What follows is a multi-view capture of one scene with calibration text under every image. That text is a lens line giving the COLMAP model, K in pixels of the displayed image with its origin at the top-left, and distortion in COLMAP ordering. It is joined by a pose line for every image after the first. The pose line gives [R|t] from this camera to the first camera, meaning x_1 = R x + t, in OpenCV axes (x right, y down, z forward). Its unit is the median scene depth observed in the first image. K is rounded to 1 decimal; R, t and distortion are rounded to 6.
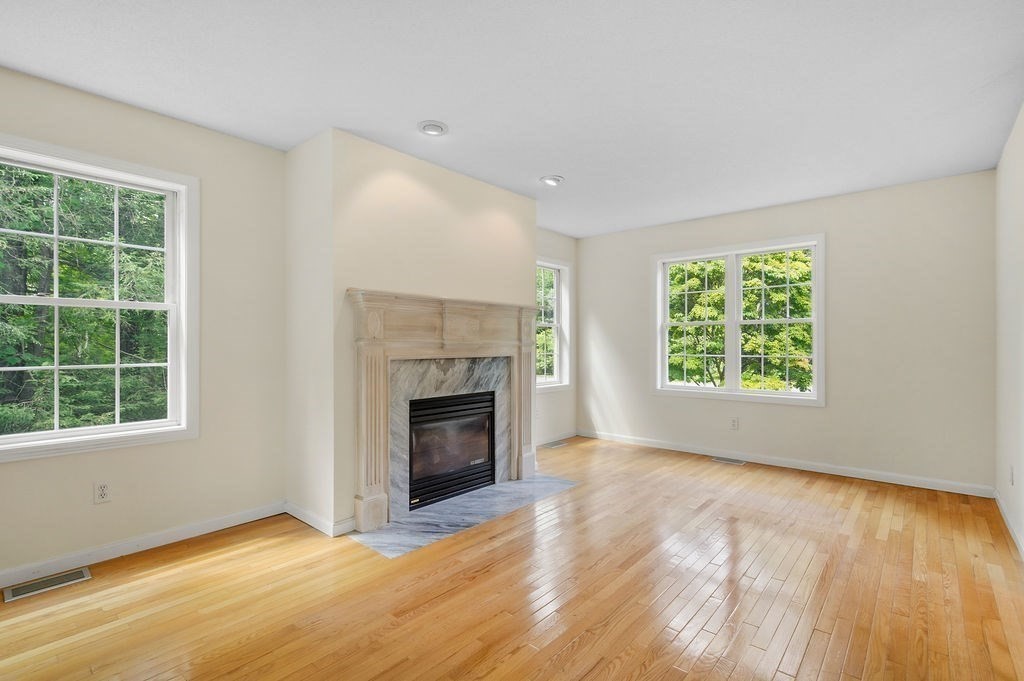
lens RADIAL K [[475.9, 0, 513.5], [0, 475.9, 342.0], [0, 0, 1]] dist [0.004571, -0.001540]
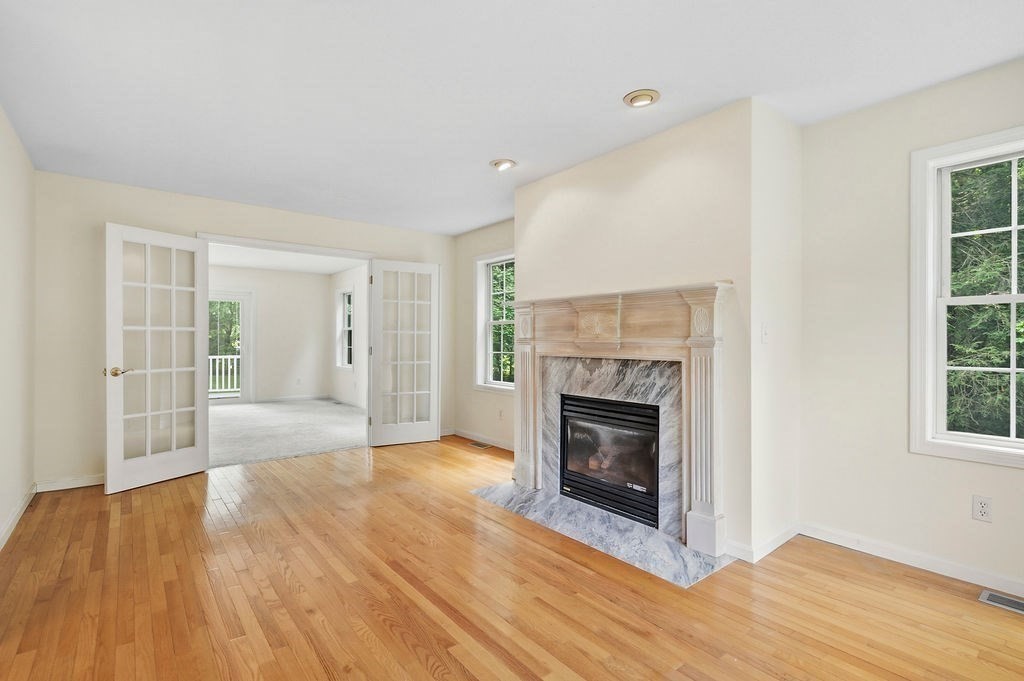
lens RADIAL K [[475.9, 0, 493.5], [0, 475.9, 346.2], [0, 0, 1]] dist [0.004571, -0.001540]
pose [[-0.190114, 0.010219, -0.981709, 0.807876], [-0.001876, 0.999940, 0.010772, 0.001078], [0.981760, 0.003889, -0.190083, 0.960308]]
